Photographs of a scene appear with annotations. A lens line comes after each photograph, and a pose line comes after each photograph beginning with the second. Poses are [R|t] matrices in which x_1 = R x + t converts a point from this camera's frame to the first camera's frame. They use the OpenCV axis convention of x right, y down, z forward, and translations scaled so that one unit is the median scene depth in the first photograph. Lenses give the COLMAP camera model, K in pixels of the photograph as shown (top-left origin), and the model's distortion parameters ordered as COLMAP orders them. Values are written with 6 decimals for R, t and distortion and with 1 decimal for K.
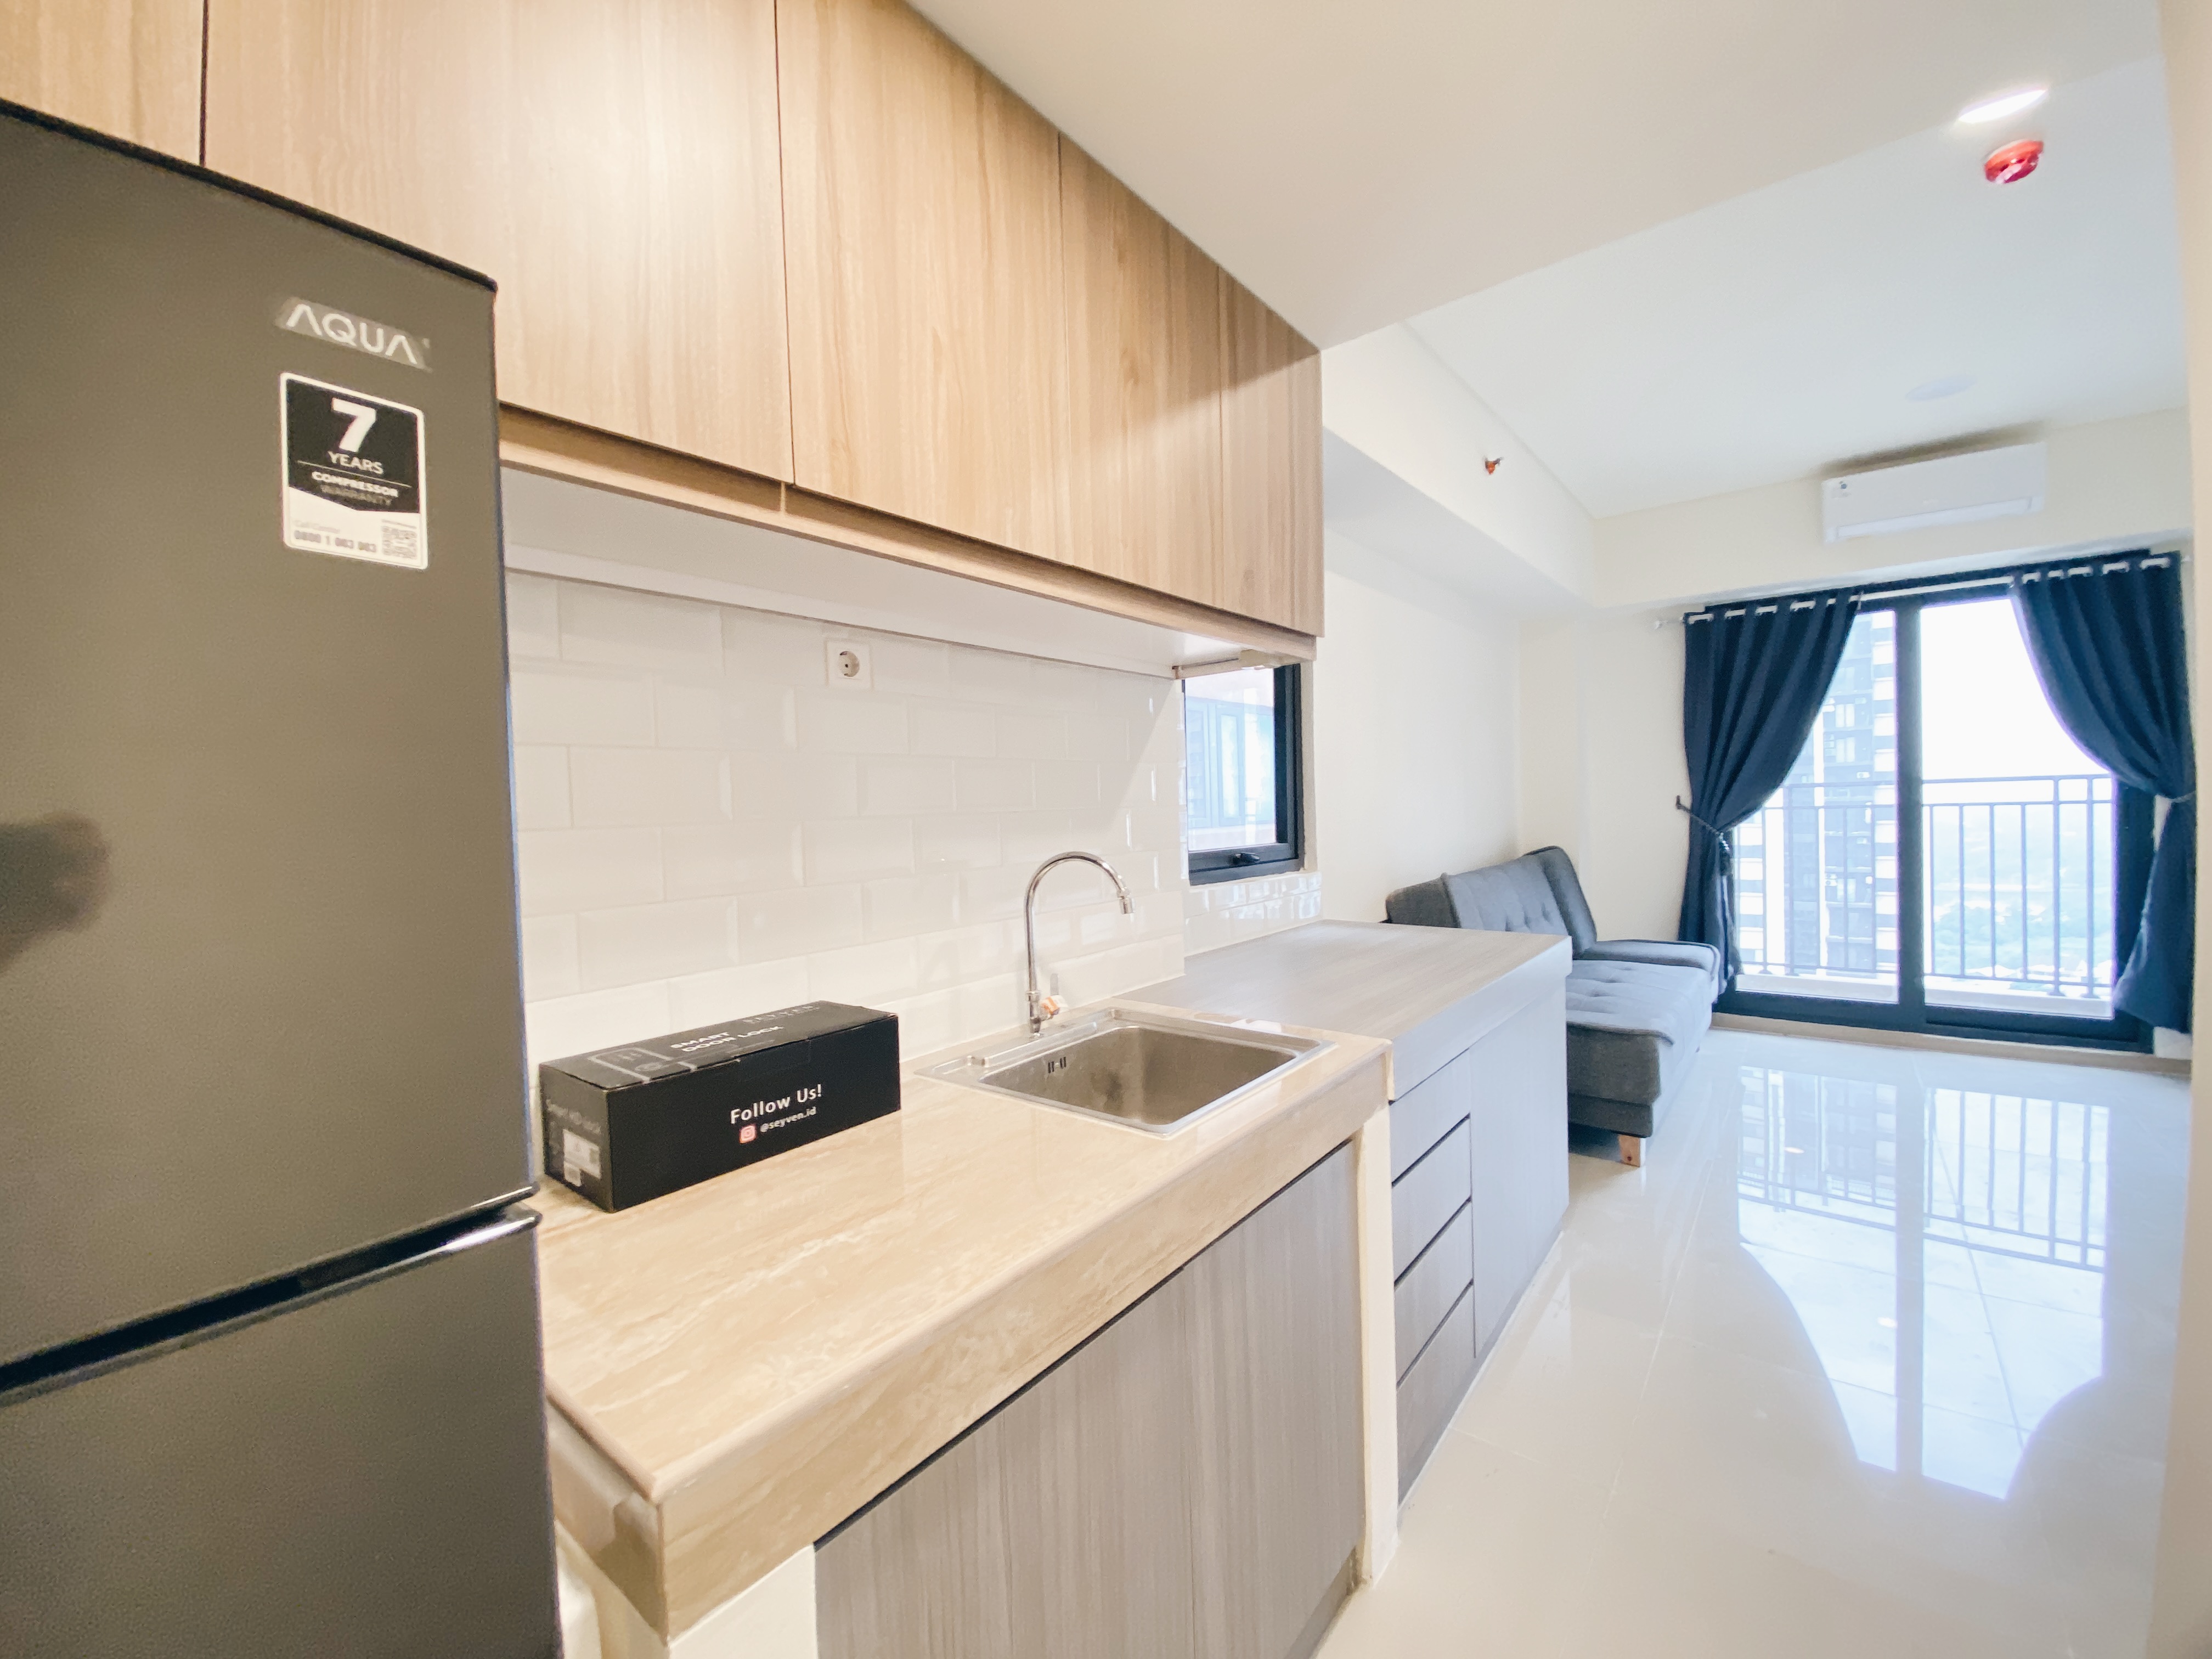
lens RADIAL K [[893.1, 0, 1127.6], [0, 893.1, 828.4], [0, 0, 1]] dist [0.034680, -0.025143]
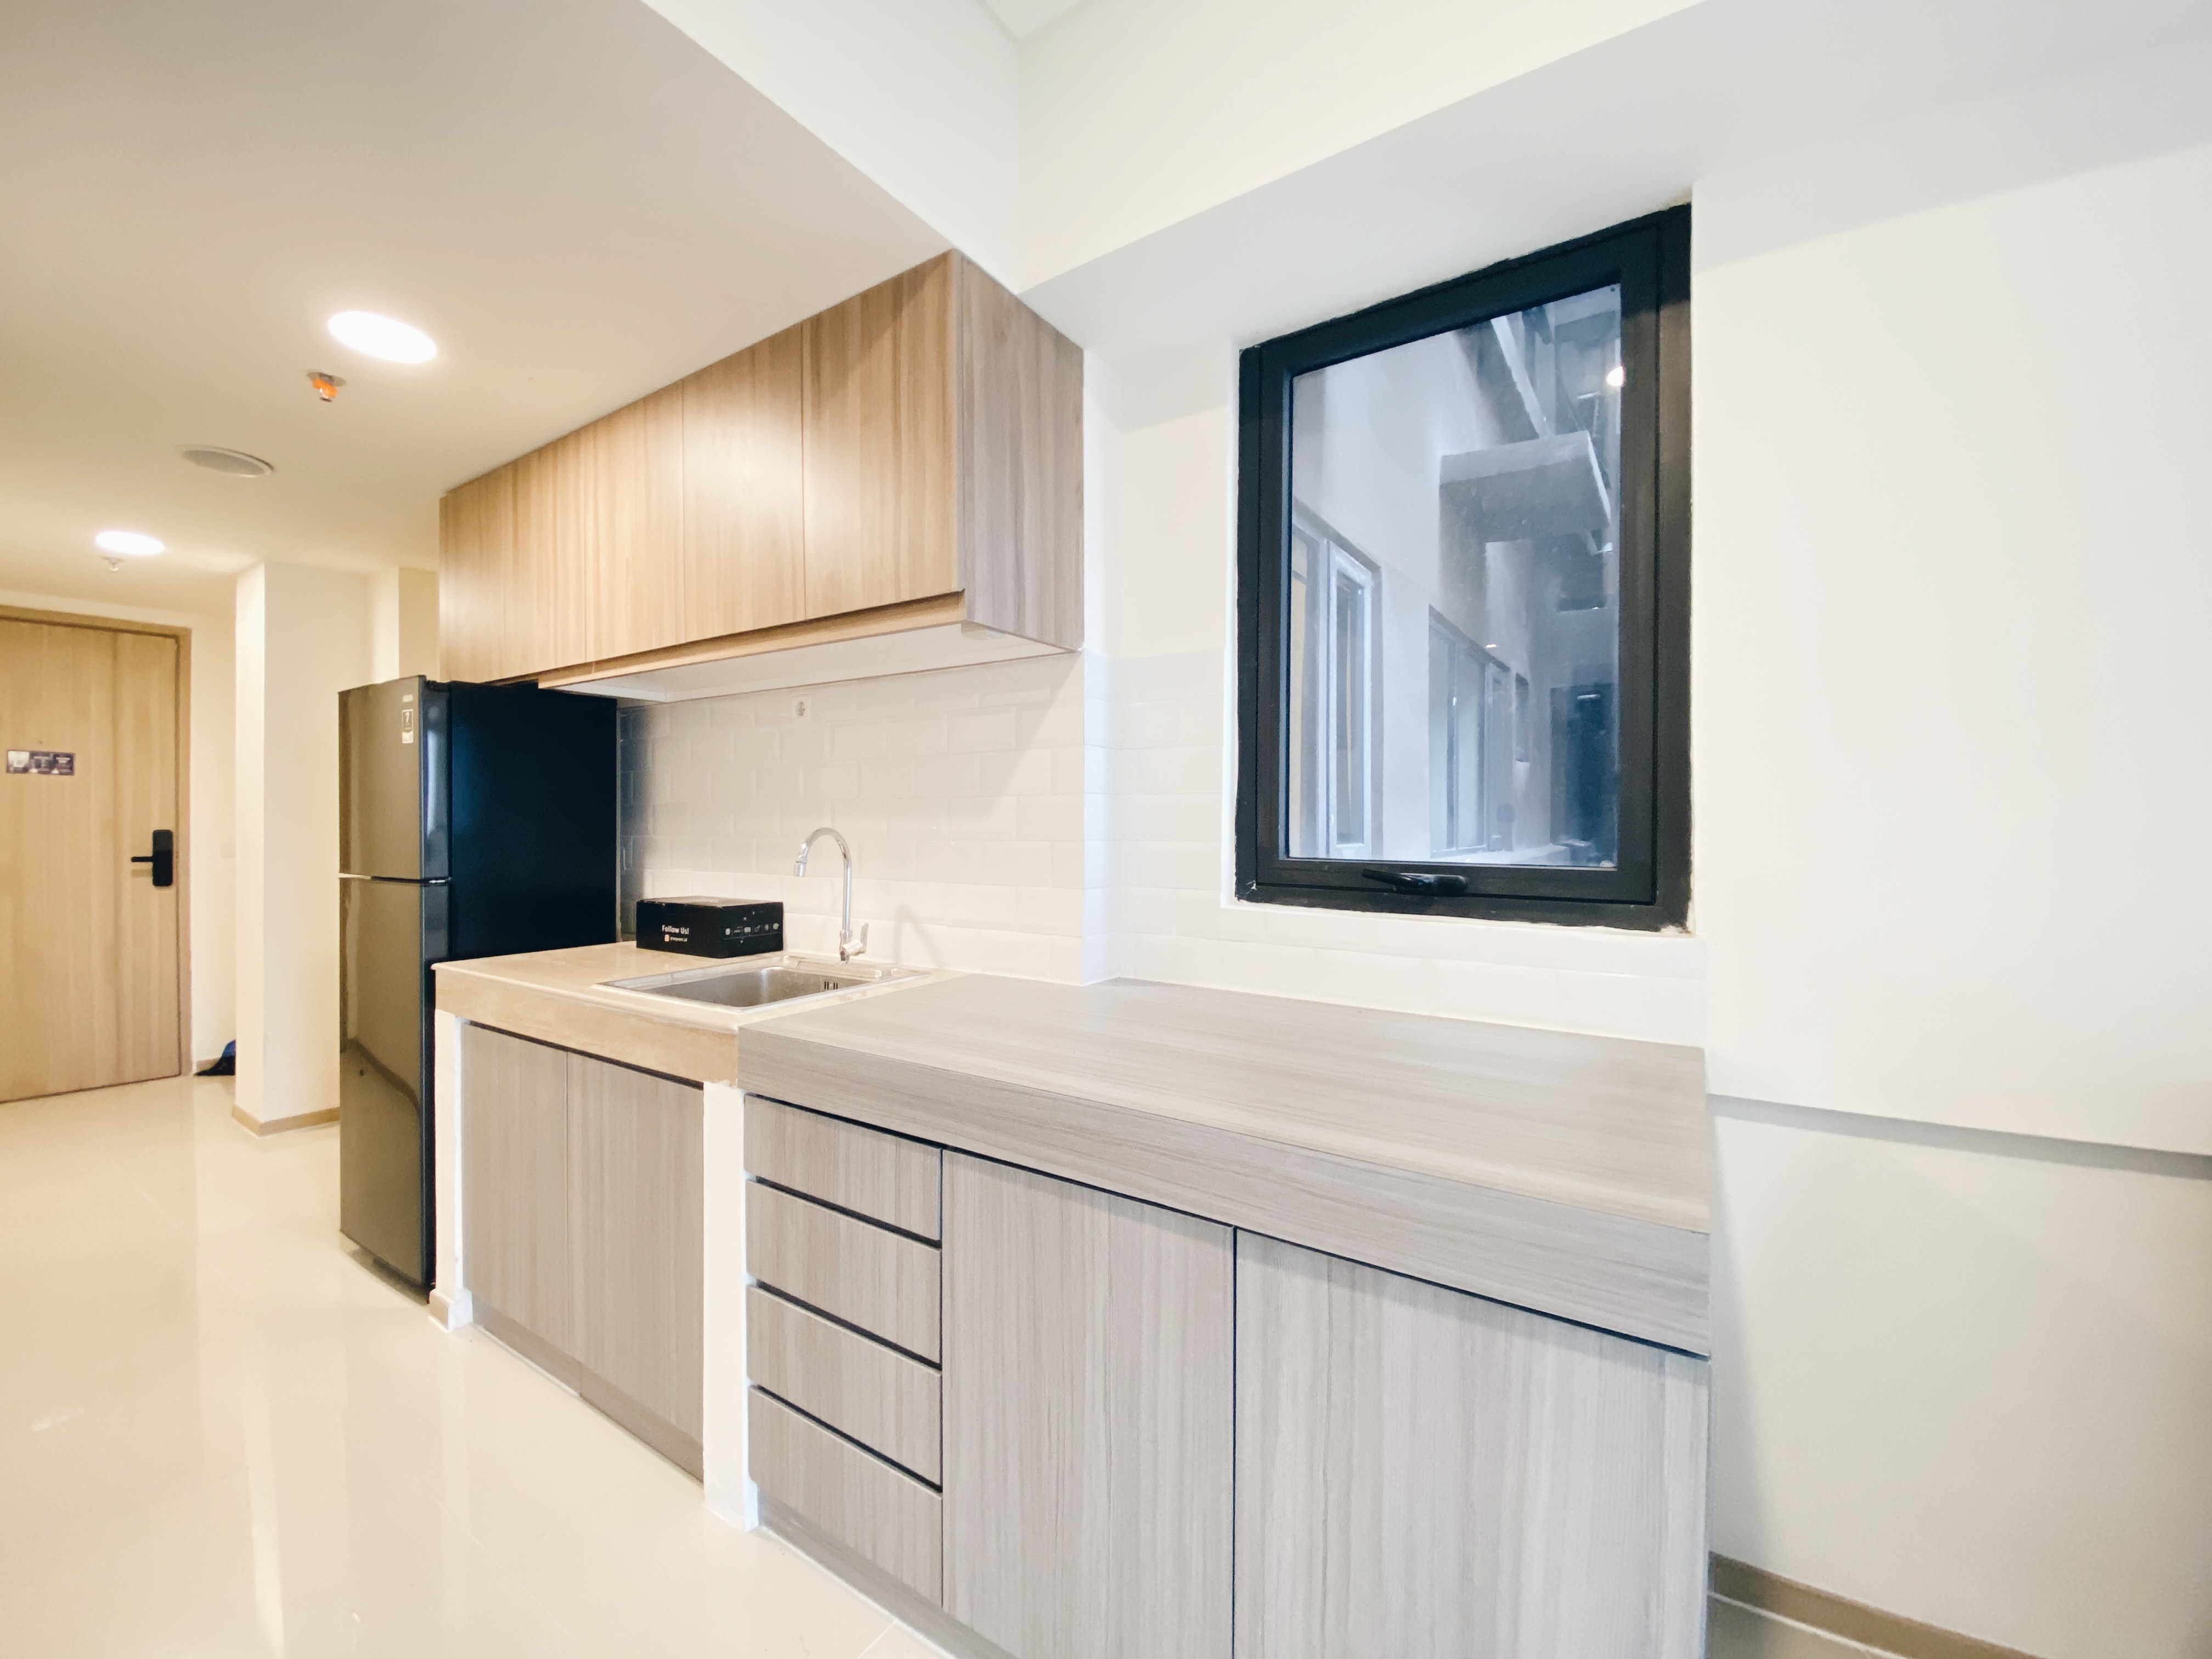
lens RADIAL K [[893.1, 0, 1127.6], [0, 893.1, 828.4], [0, 0, 1]] dist [0.034680, -0.025143]
pose [[0.089213, 0.032554, -0.995480, 0.442712], [-0.026388, 0.999192, 0.030311, -0.007882], [0.995663, 0.023564, 0.090000, 0.448251]]
